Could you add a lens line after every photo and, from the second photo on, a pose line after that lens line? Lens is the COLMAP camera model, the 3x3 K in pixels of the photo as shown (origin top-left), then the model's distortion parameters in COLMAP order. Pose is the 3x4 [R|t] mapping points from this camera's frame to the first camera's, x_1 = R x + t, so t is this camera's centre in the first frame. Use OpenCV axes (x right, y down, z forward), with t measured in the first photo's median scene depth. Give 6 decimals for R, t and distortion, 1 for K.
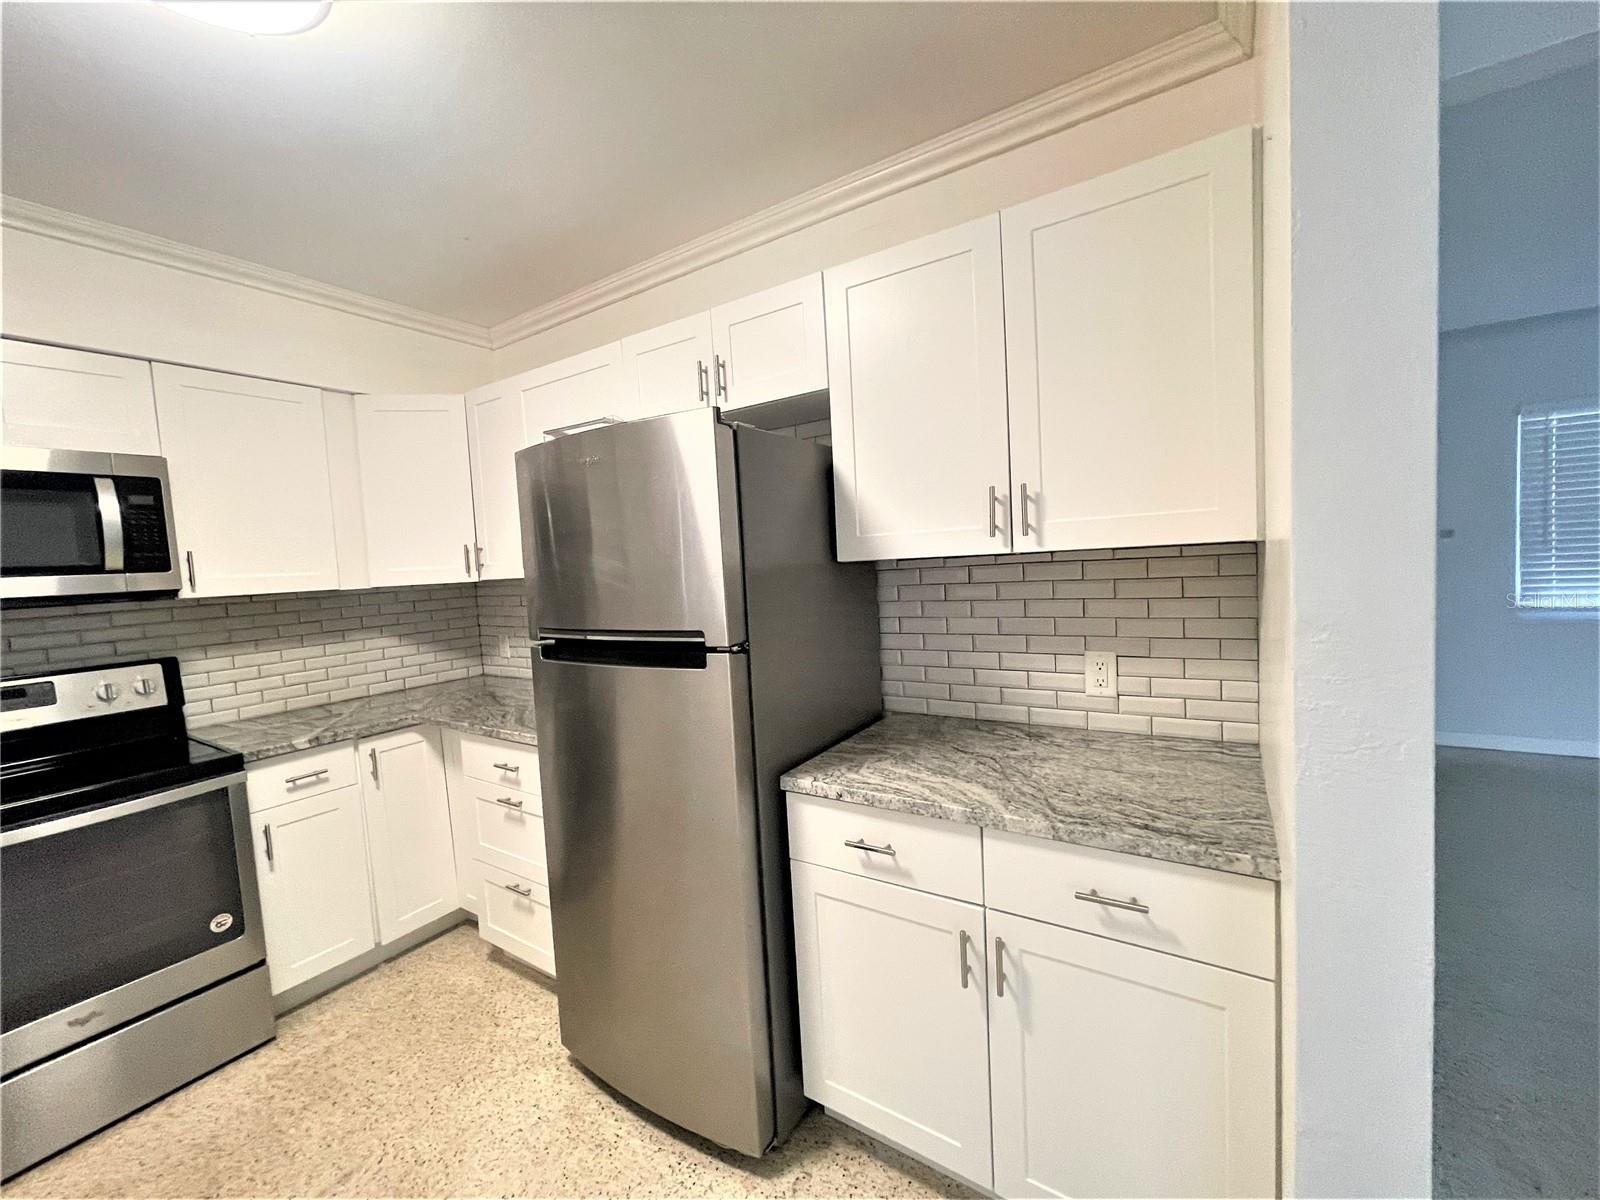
lens RADIAL K [[644.8, 0, 804.6], [0, 644.8, 600.6], [0, 0, 1]] dist [-0.000974, 0.001161]
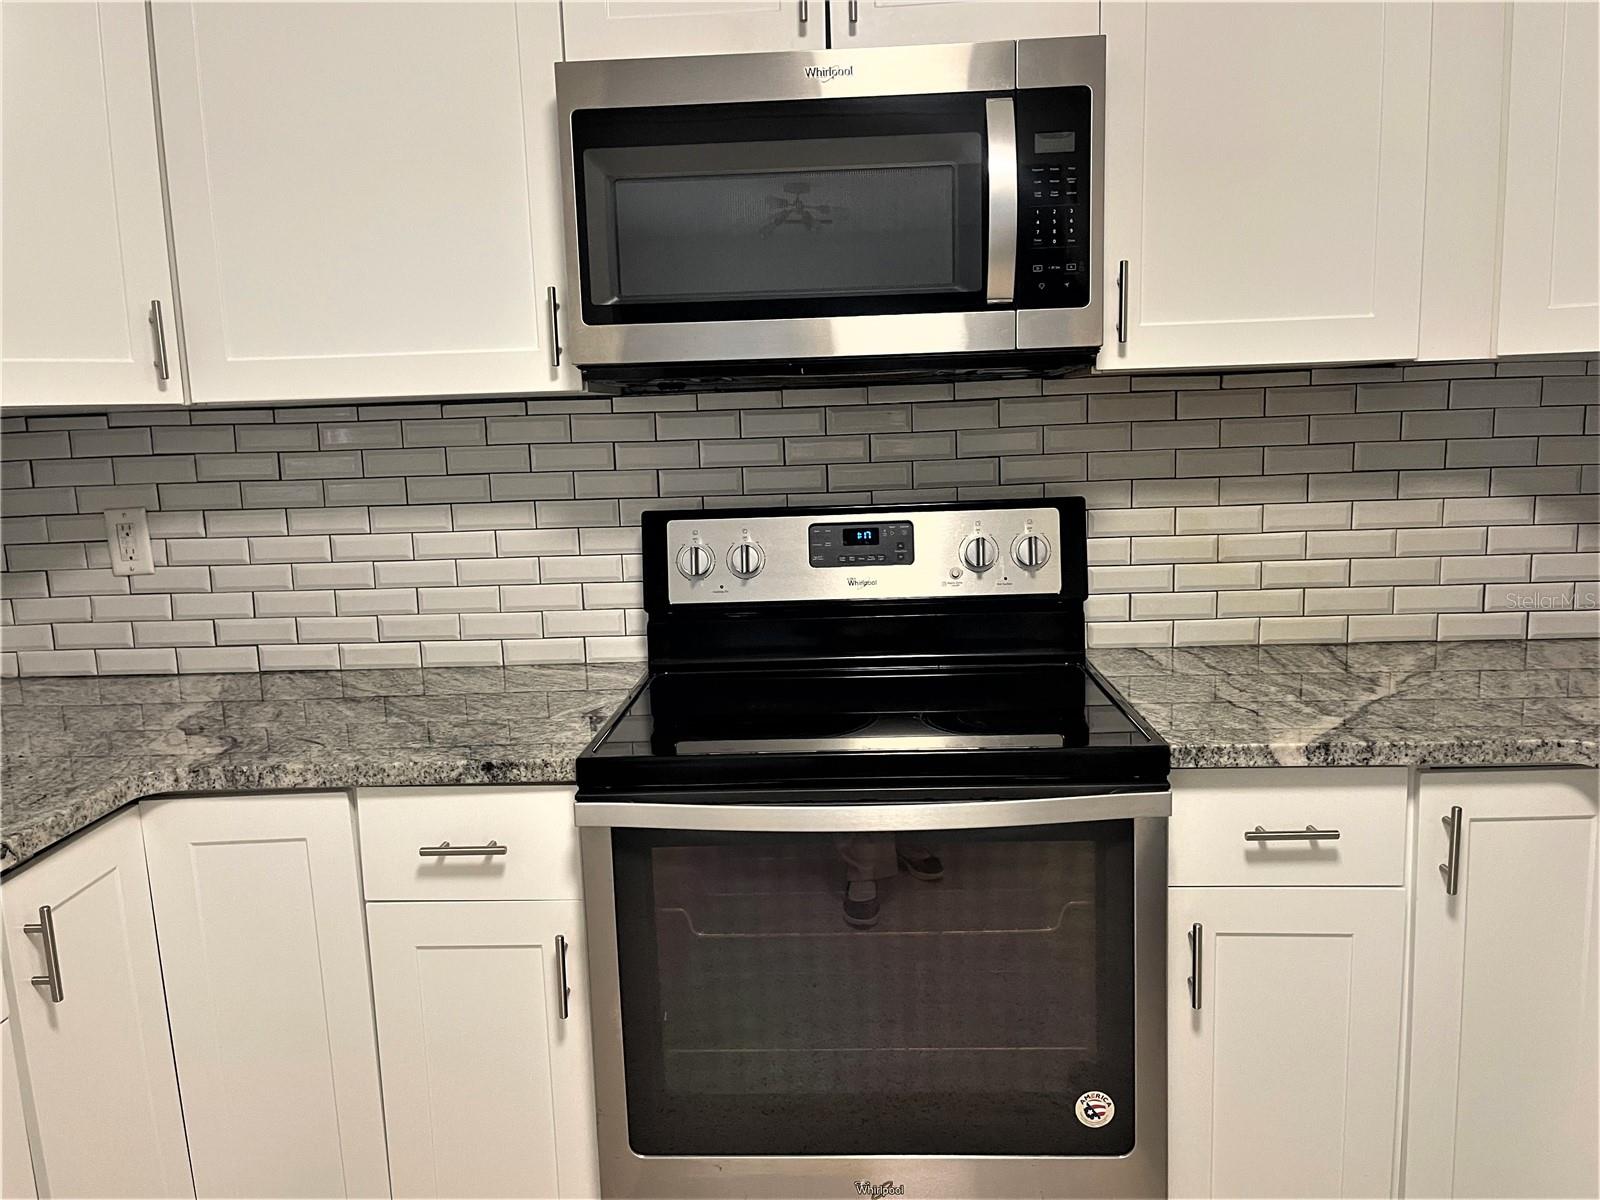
lens RADIAL K [[1224.1, 0, 784.9], [0, 1224.1, 602.5], [0, 0, 1]] dist [0.044456, -0.018342]
pose [[0.507270, 0.168412, -0.845171, -0.349997], [-0.051390, 0.984885, 0.165409, 0.027869], [0.860253, -0.040474, 0.508258, 0.395912]]
